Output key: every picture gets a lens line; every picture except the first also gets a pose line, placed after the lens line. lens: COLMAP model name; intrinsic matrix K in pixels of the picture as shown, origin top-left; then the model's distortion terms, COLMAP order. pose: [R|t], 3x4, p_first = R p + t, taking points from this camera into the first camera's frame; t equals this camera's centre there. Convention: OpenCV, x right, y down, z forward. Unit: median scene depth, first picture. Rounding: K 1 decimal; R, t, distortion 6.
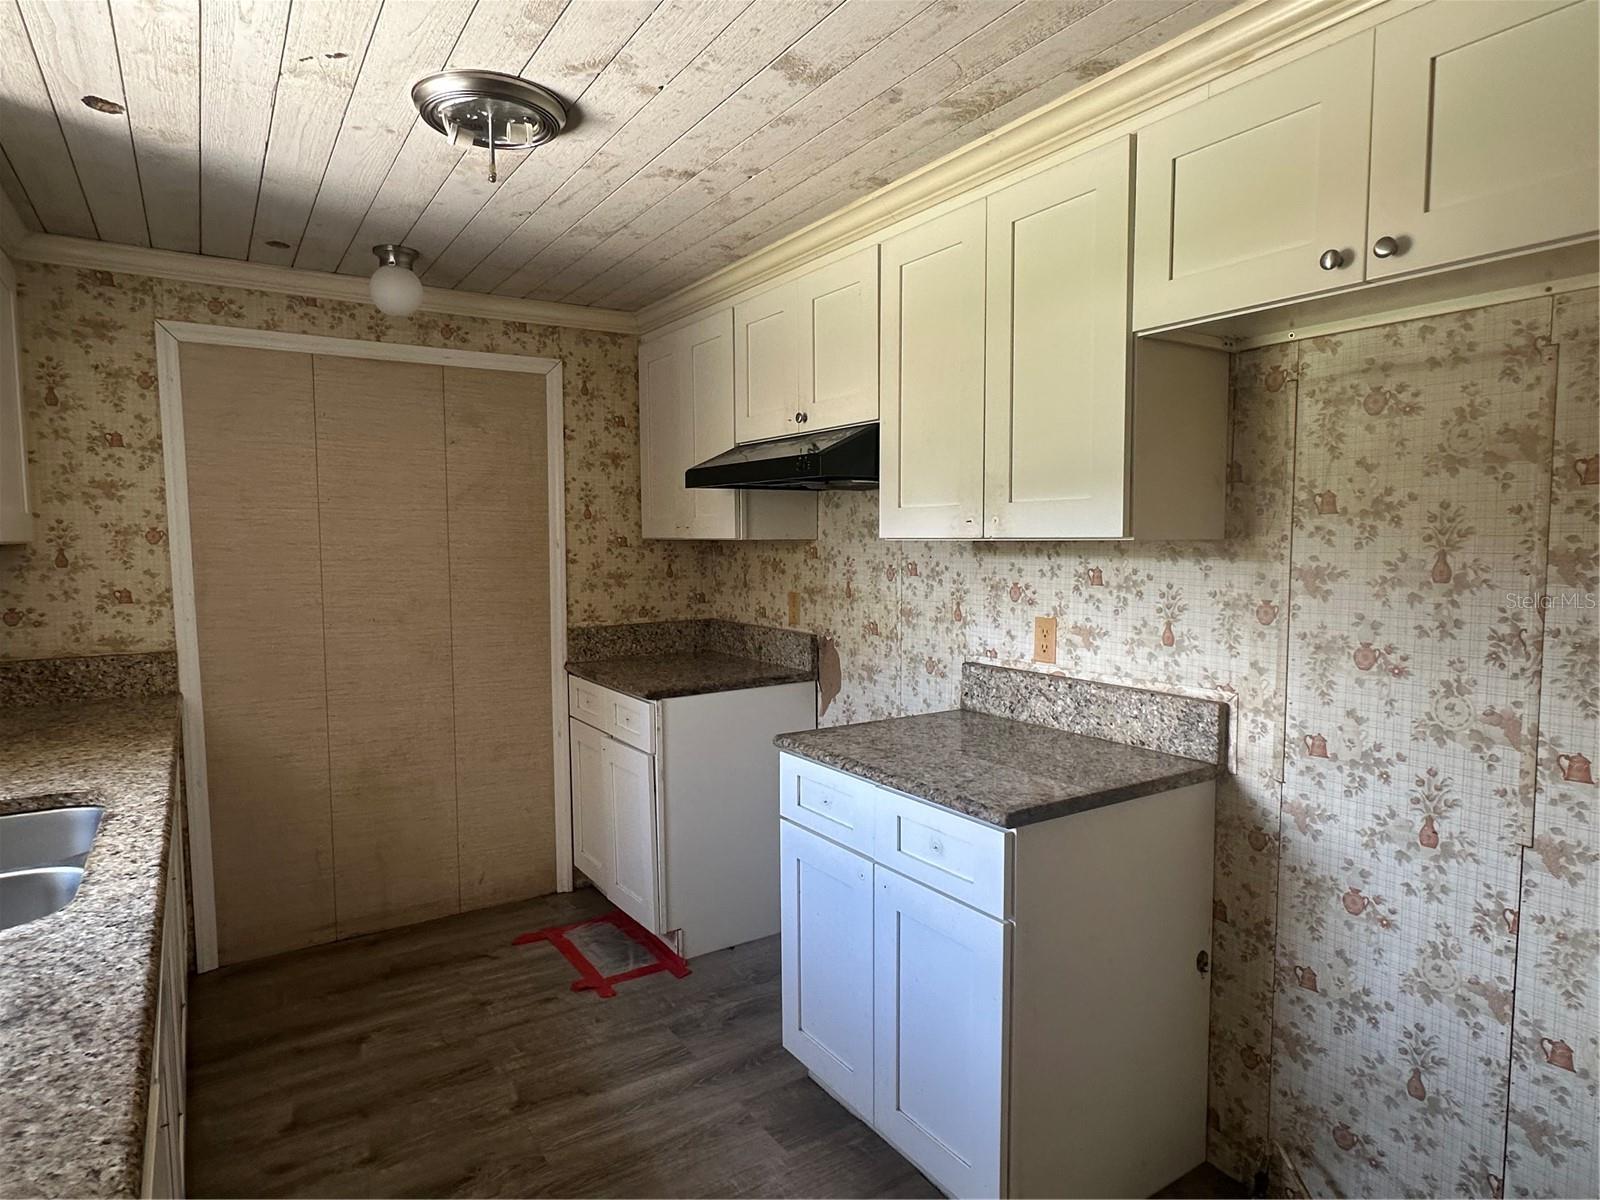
lens RADIAL K [[927.6, 0, 802.8], [0, 927.6, 603.8], [0, 0, 1]] dist [-0.003251, 0.002543]
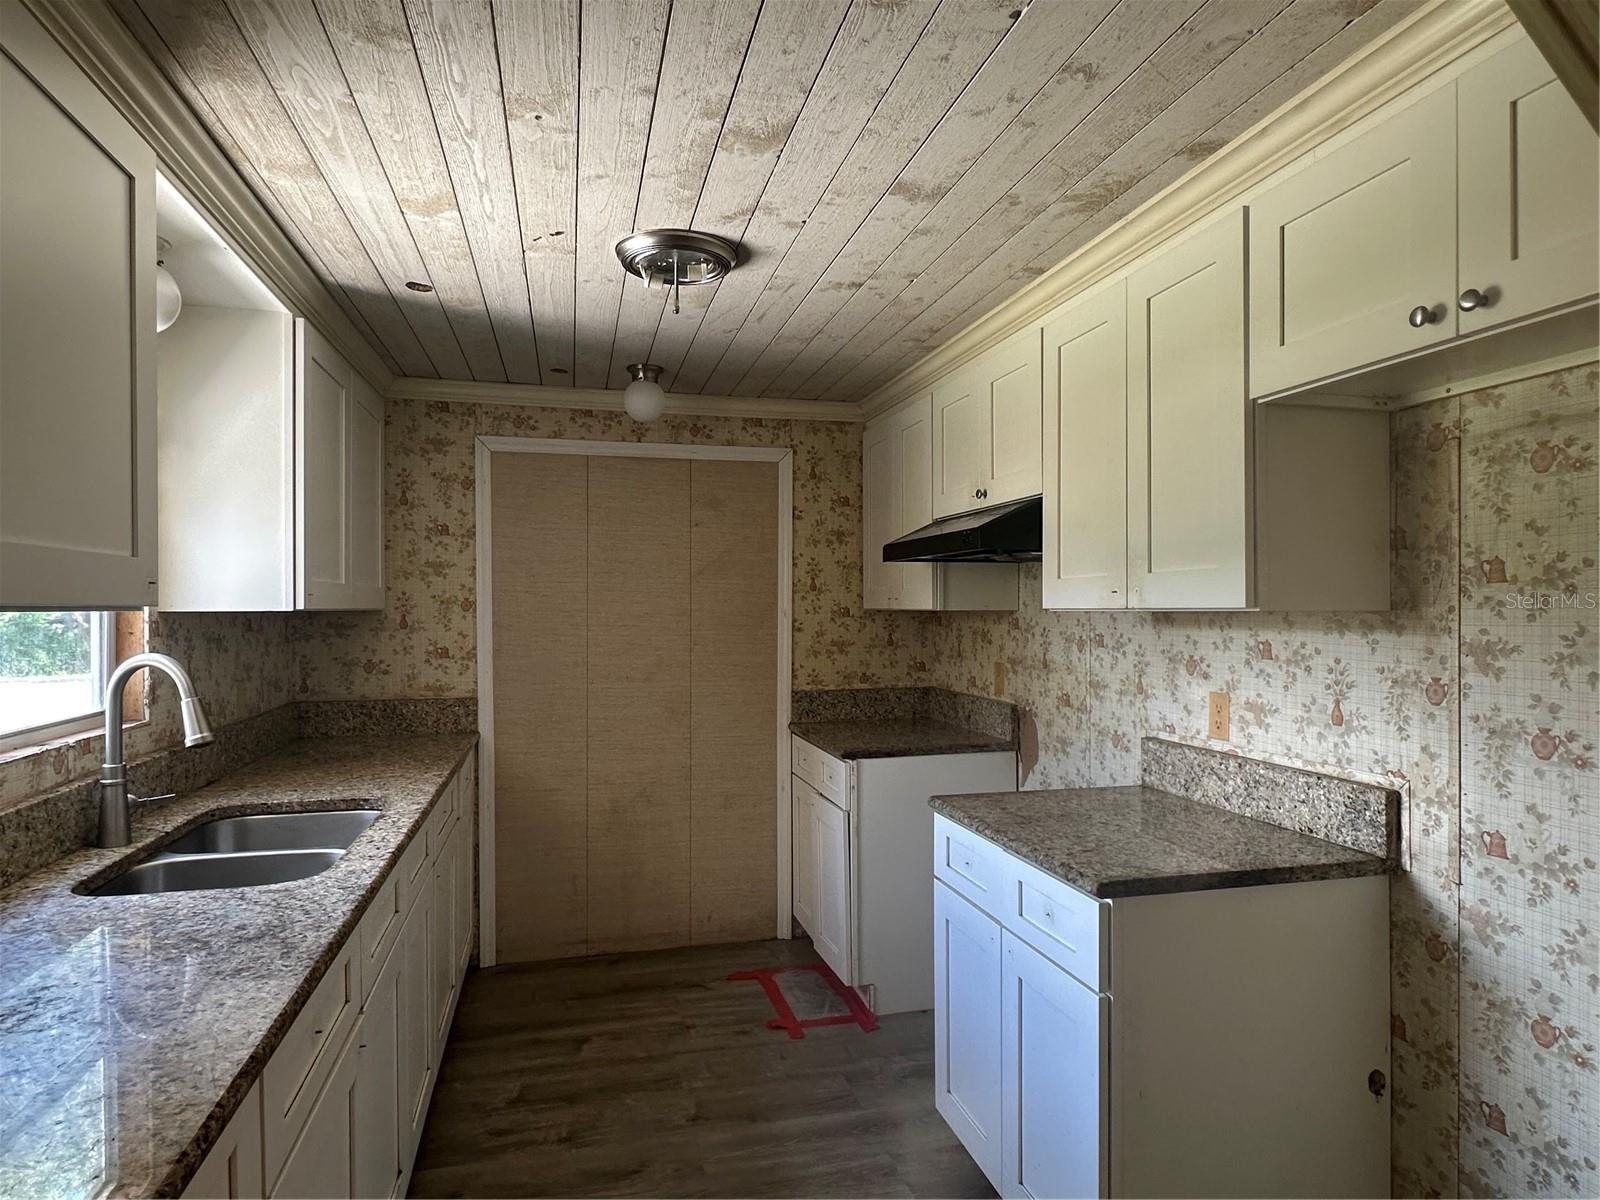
lens RADIAL K [[927.6, 0, 802.5], [0, 927.6, 604.5], [0, 0, 1]] dist [-0.003251, 0.002543]
pose [[0.946197, 0.002661, -0.323580, 0.163123], [-0.027772, 0.996944, -0.073011, 0.006311], [0.322397, 0.078069, 0.943380, -0.046684]]
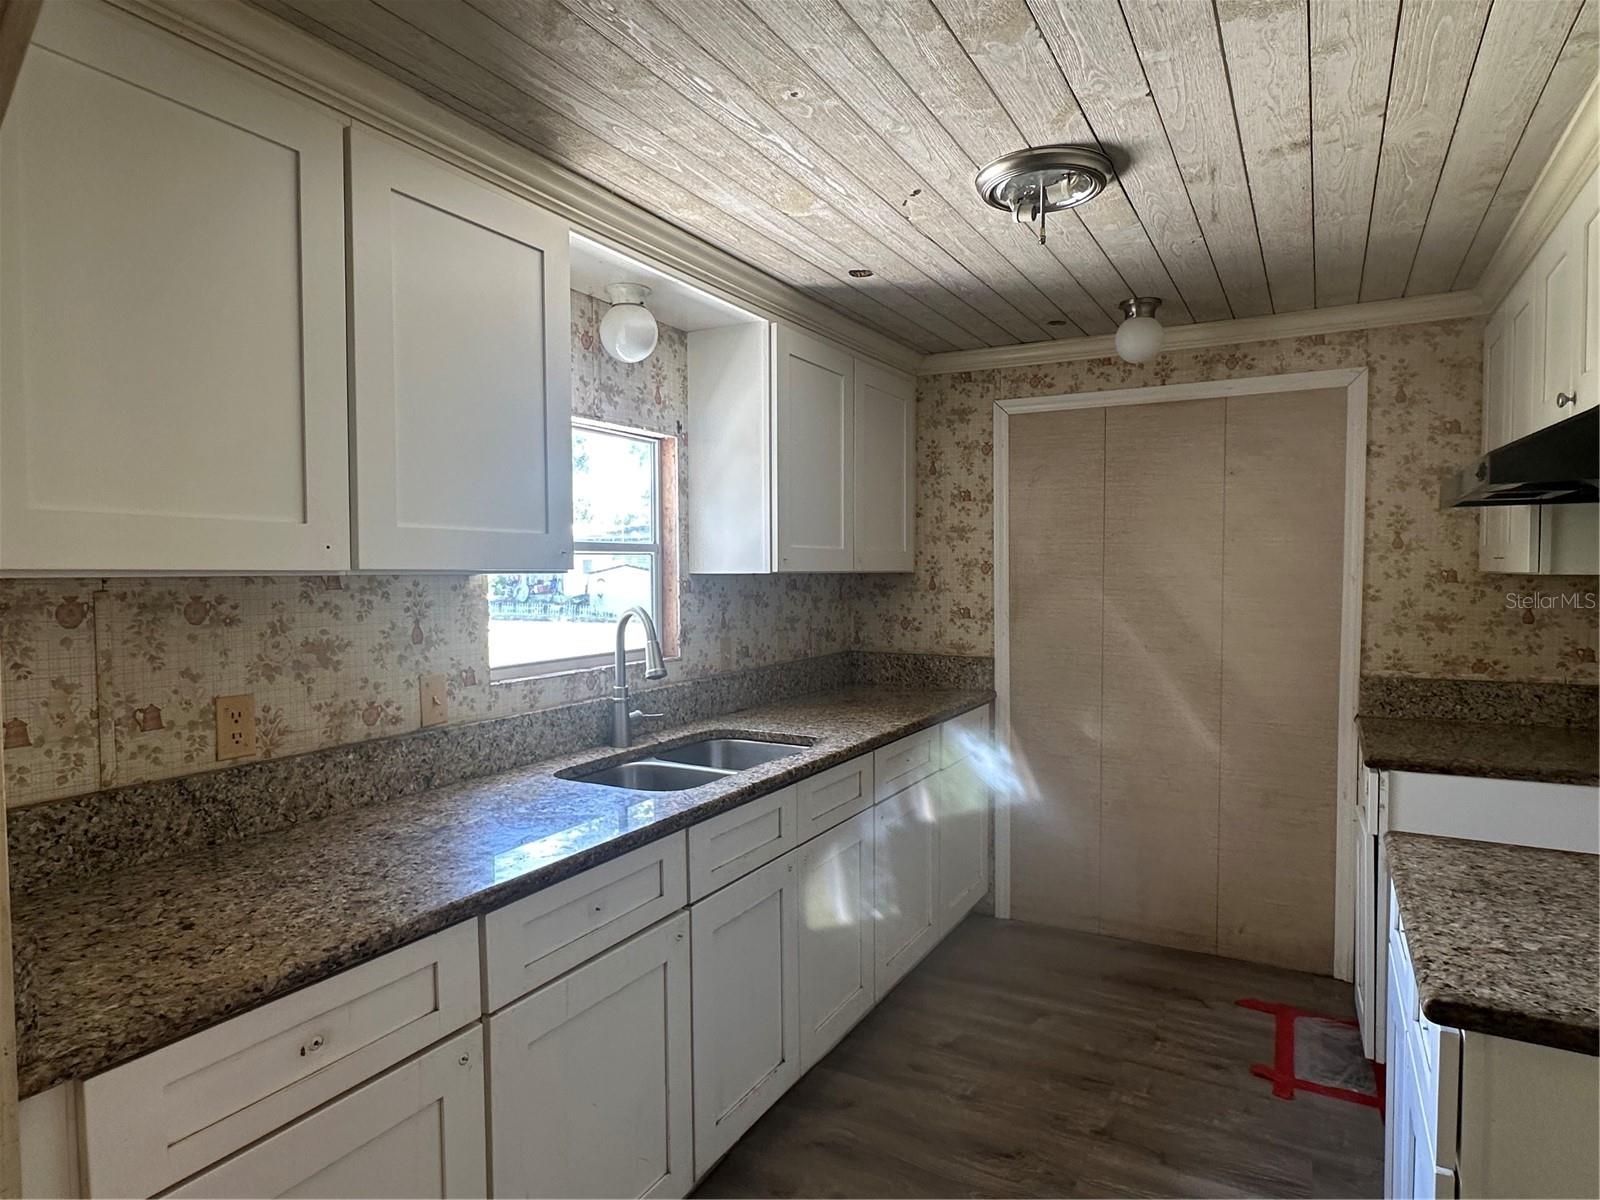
lens RADIAL K [[927.6, 0, 803.5], [0, 927.6, 605.0], [0, 0, 1]] dist [-0.003251, 0.002543]
pose [[0.466237, 0.037315, -0.883873, 0.391122], [-0.067528, 0.997696, 0.006500, -0.014356], [0.882079, 0.056656, 0.467683, 0.202058]]
